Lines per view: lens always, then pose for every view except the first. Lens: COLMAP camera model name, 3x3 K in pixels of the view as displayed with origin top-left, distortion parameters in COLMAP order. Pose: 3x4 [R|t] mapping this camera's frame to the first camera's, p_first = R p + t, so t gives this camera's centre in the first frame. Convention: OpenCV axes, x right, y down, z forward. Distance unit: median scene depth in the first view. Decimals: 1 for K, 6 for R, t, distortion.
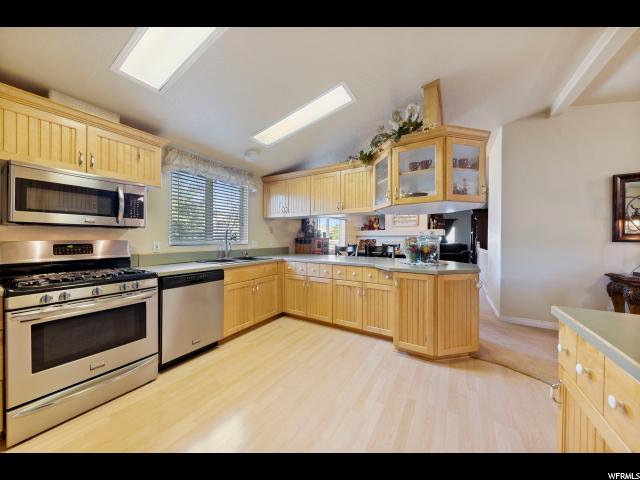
lens RADIAL K [[219.4, 0, 318.3], [0, 219.4, 239.9], [0, 0, 1]] dist [0.000530, -0.000114]
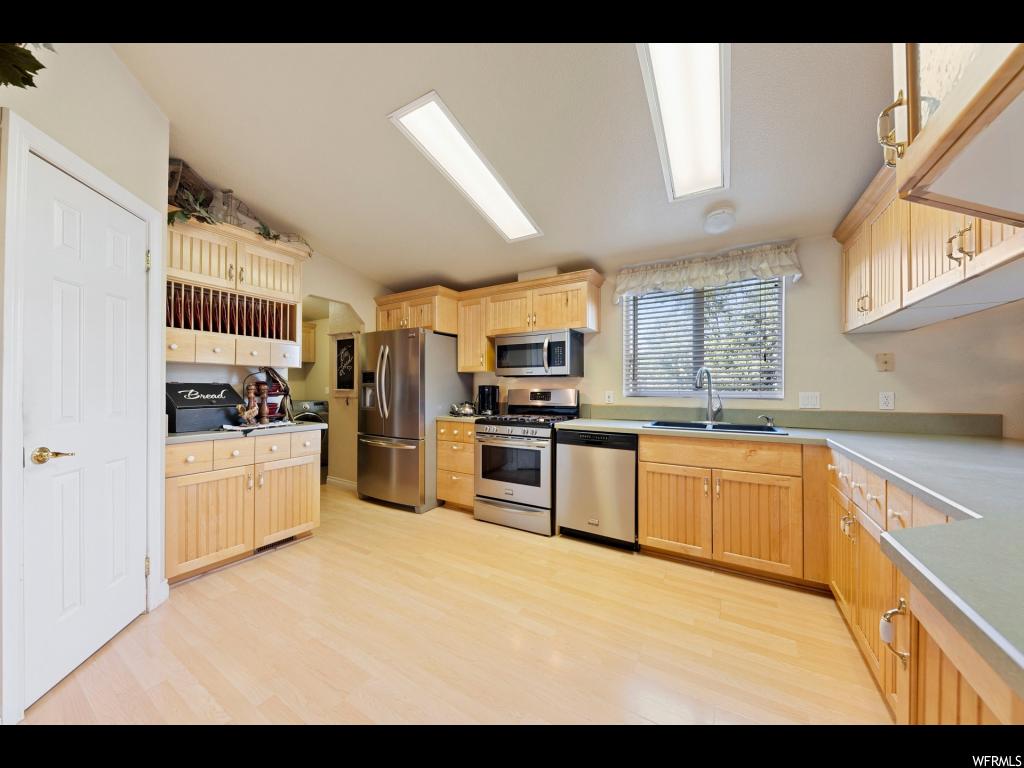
lens RADIAL K [[351.0, 0, 514.6], [0, 351.0, 387.6], [0, 0, 1]] dist [0.000530, -0.000114]
pose [[0.012263, -0.006831, -0.999901, 0.507270], [-0.008499, 0.999940, -0.006936, 0.006721], [0.999889, 0.008583, 0.012204, 0.555051]]
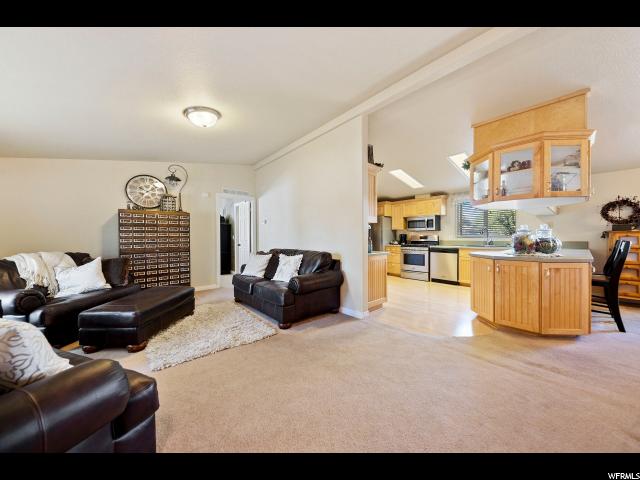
lens RADIAL K [[219.4, 0, 319.3], [0, 219.4, 239.1], [0, 0, 1]] dist [0.000530, -0.000114]
pose [[-0.304348, 0.005763, -0.952544, 1.704082], [-0.005195, 0.999957, 0.007710, 0.029047], [0.952547, 0.007294, -0.304305, 0.333545]]
